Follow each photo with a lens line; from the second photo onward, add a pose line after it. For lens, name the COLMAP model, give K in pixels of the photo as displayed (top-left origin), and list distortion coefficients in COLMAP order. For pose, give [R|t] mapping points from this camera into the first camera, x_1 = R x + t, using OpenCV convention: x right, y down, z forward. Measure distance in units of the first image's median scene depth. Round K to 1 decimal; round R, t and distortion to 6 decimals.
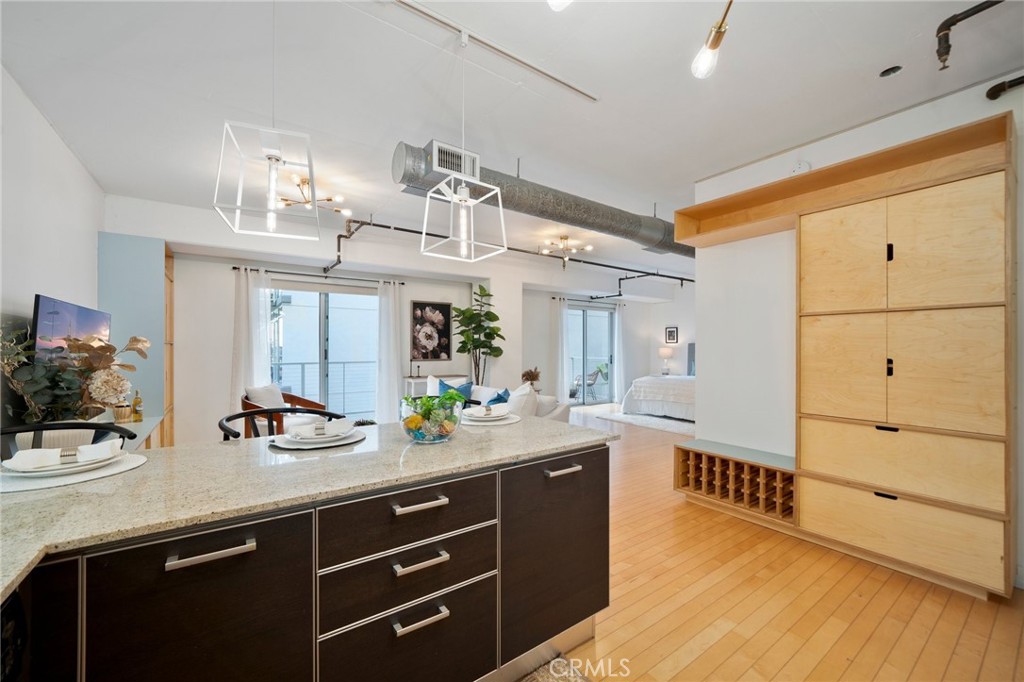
lens RADIAL K [[398.3, 0, 501.5], [0, 398.3, 346.3], [0, 0, 1]] dist [-0.020735, 0.000014]
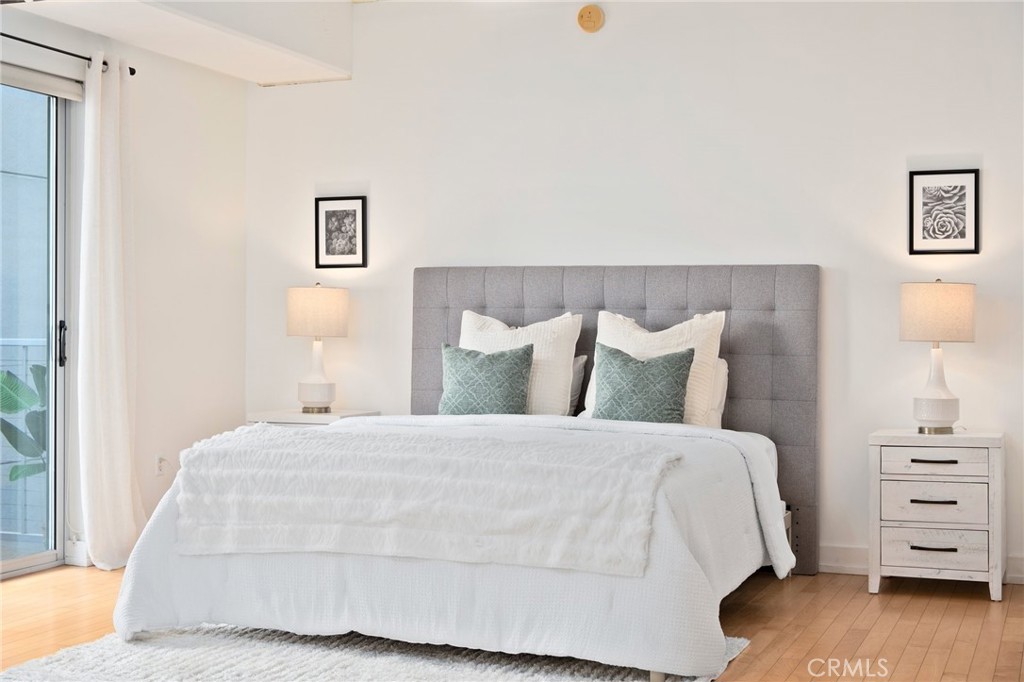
lens RADIAL K [[1374.9, 0, 515.1], [0, 1374.9, 309.4], [0, 0, 1]] dist [-0.061894, 0.129355]
pose [[0.832414, 0.006869, 0.554111, 0.128590], [-0.002575, 0.999960, -0.008527, 0.030393], [-0.554148, 0.005672, 0.832399, 0.457451]]
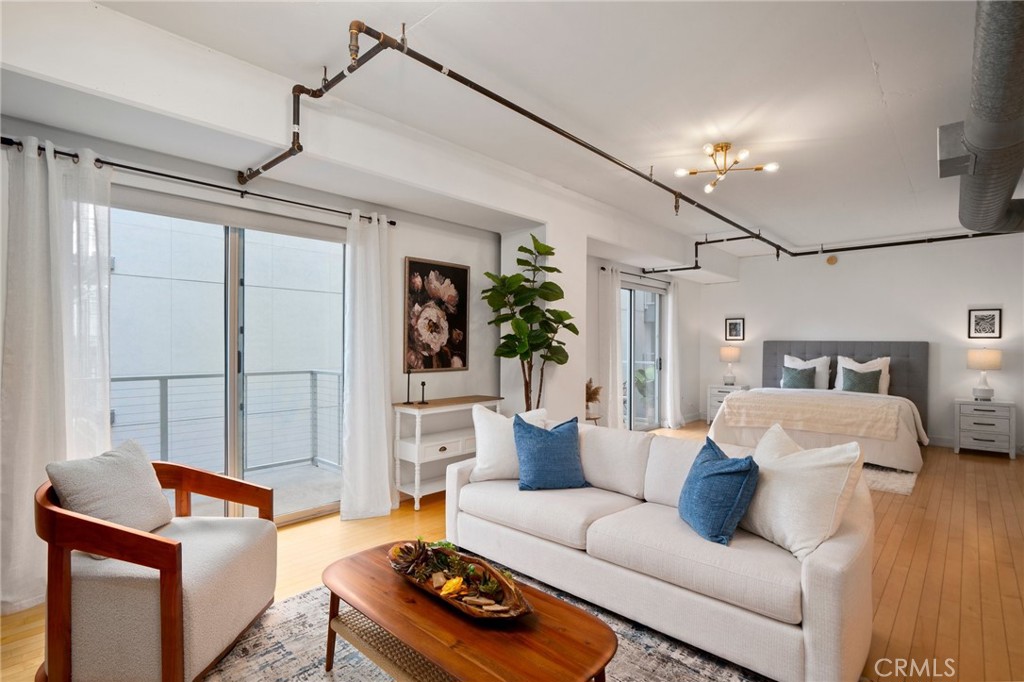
lens RADIAL K [[490.0, 0, 500.6], [0, 490.0, 346.7], [0, 0, 1]] dist [-0.020867, 0.008313]
pose [[0.979249, 0.002355, 0.202648, -0.229827], [-0.003904, 0.999966, 0.007246, -0.002396], [-0.202624, -0.007887, 0.979225, 0.335267]]
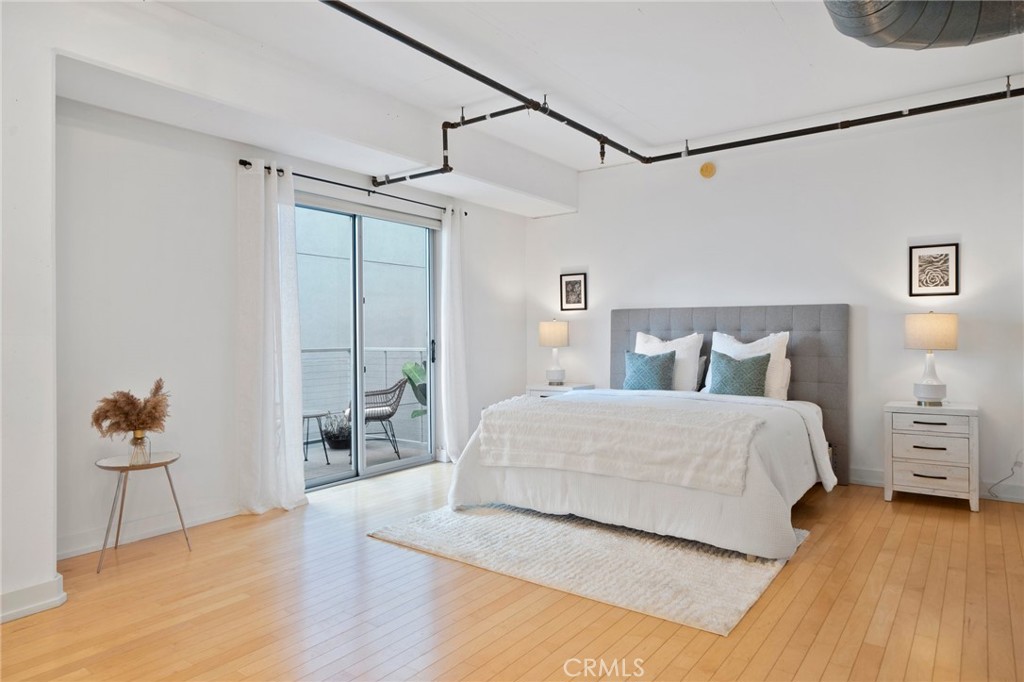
lens RADIAL K [[634.6, 0, 504.9], [0, 634.6, 336.3], [0, 0, 1]] dist [0.002170, -0.000503]
pose [[0.946330, -0.008954, 0.323078, 0.202103], [0.007473, 0.999955, 0.005823, 0.021717], [-0.323116, -0.003096, 0.946354, 0.551492]]
